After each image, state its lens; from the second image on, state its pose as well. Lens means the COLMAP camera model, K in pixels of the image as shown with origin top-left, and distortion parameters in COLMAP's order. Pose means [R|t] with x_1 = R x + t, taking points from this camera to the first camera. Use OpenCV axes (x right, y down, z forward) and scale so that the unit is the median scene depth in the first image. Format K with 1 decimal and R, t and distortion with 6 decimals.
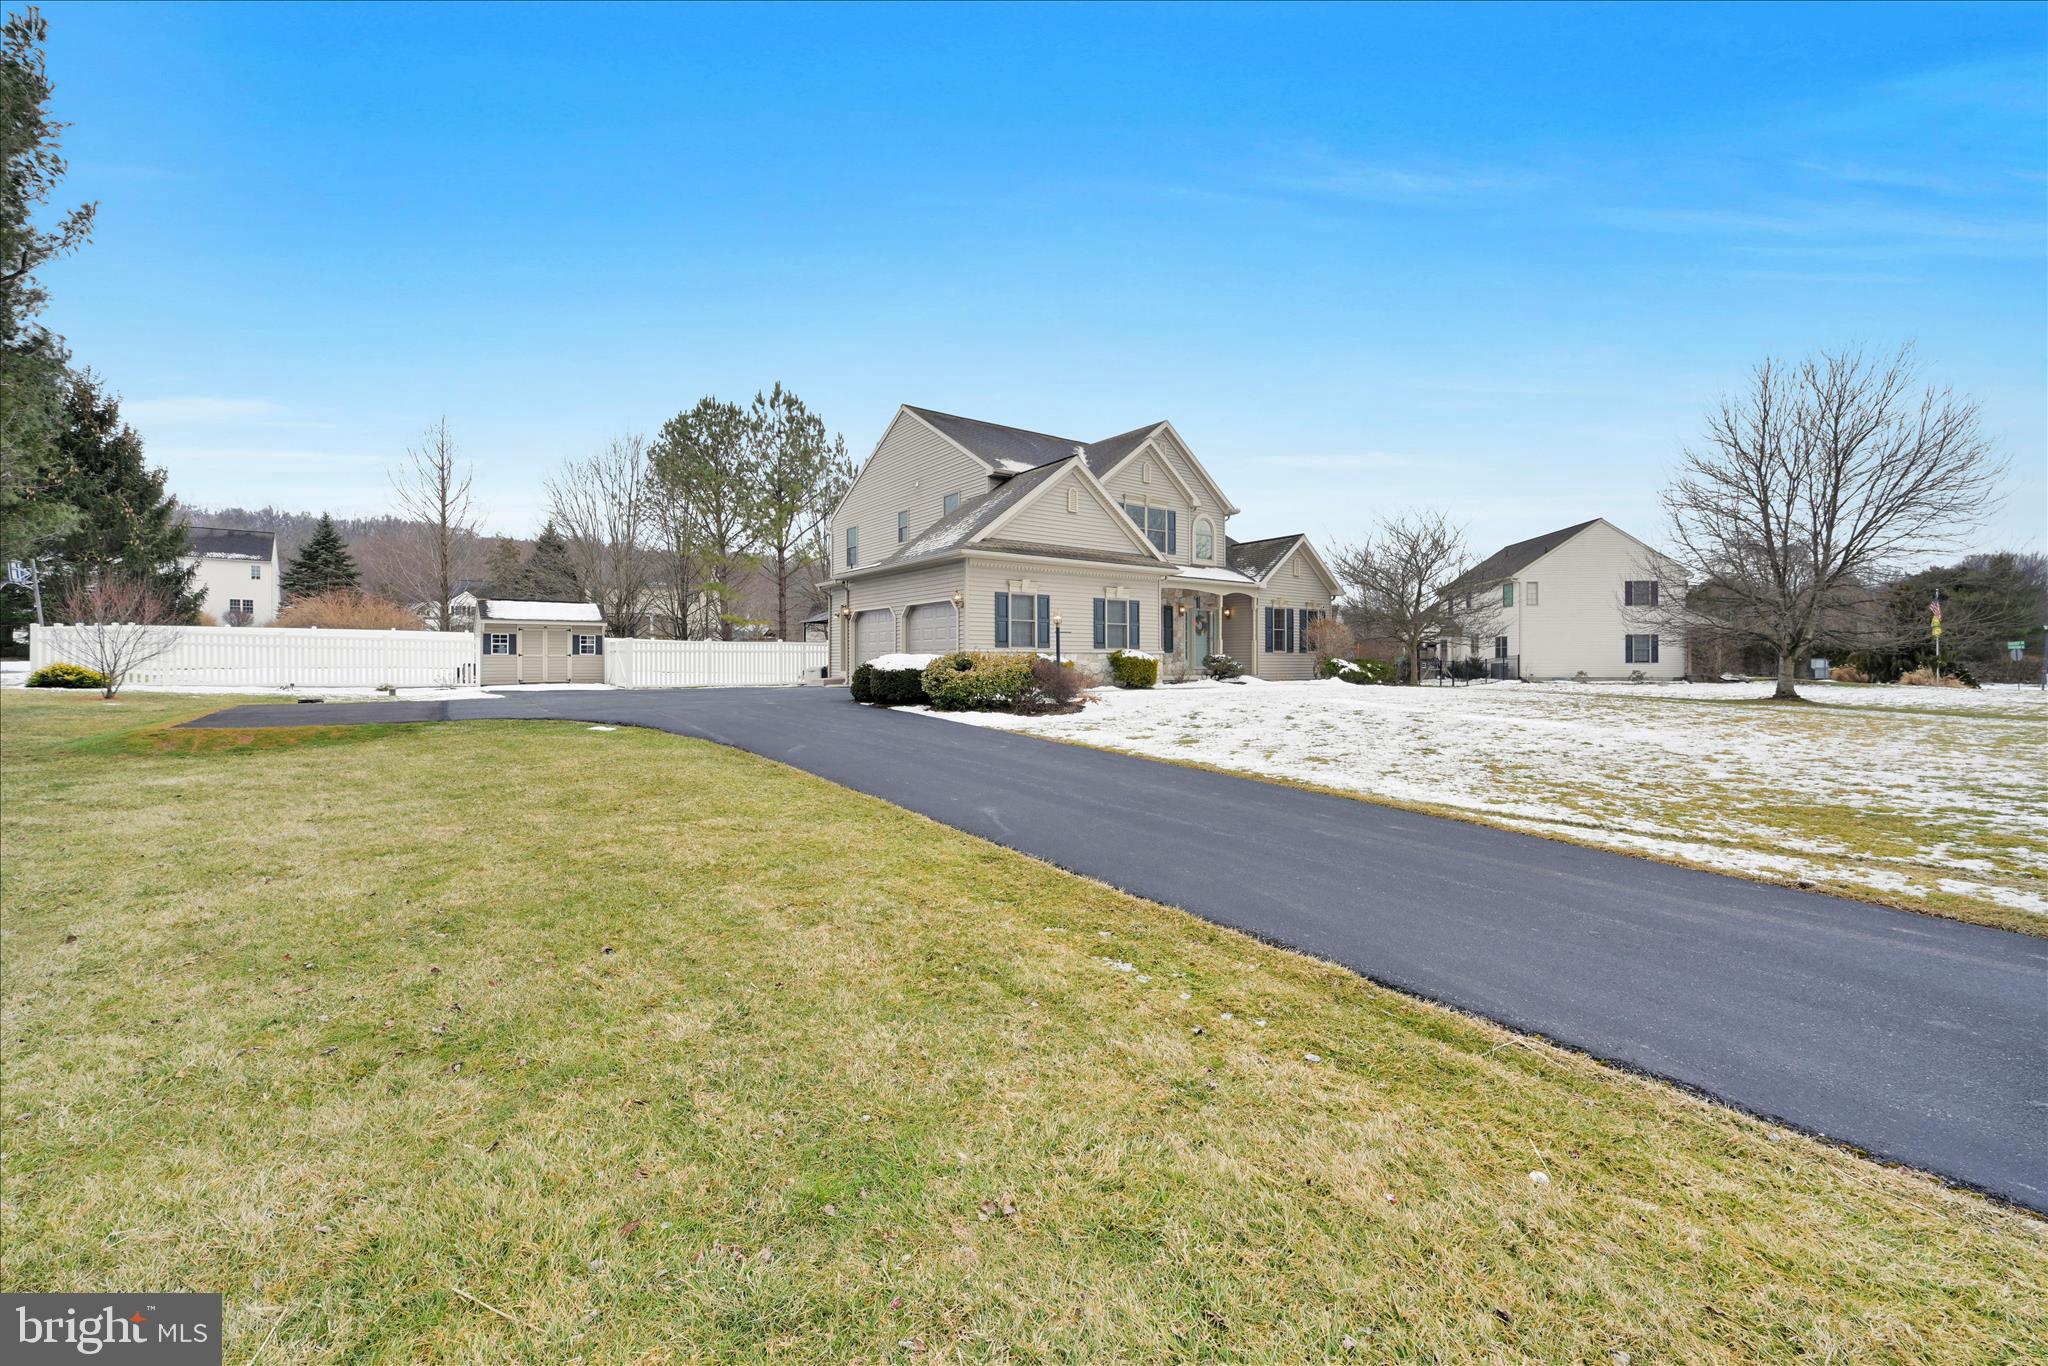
lens RADIAL K [[831.0, 0, 1039.0], [0, 831.0, 662.8], [0, 0, 1]] dist [0.003280, 0.000275]
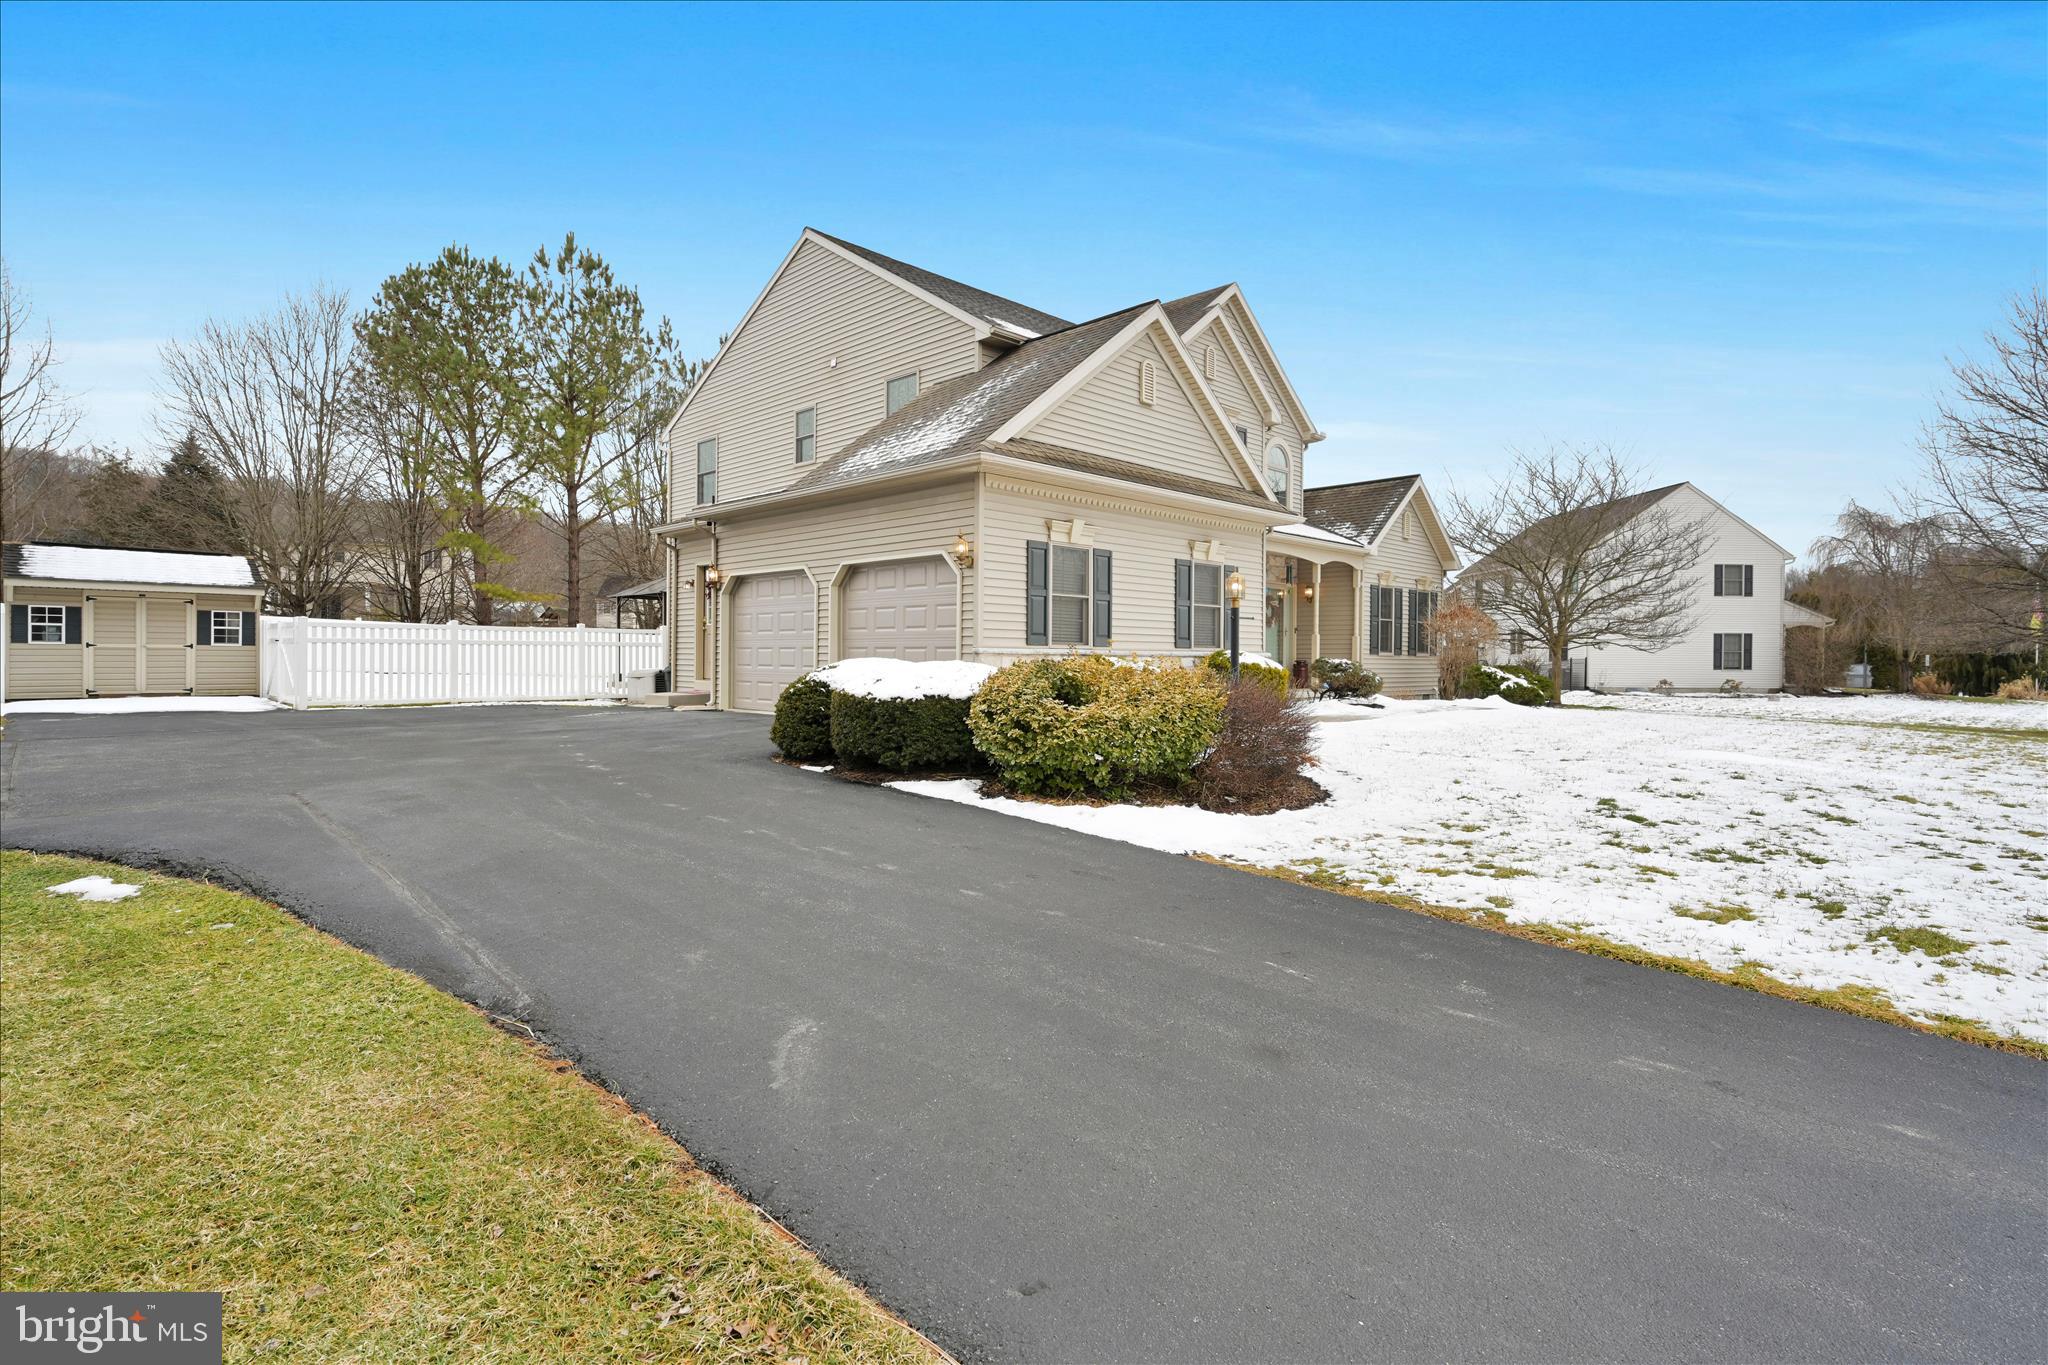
lens RADIAL K [[982.8, 0, 1014.3], [0, 982.8, 660.3], [0, 0, 1]] dist [-0.001235, 0.000222]
pose [[0.990438, 0.009616, 0.137619, -0.097171], [-0.010170, 0.999943, 0.003323, -0.007142], [-0.137580, -0.004690, 0.990480, 0.251258]]
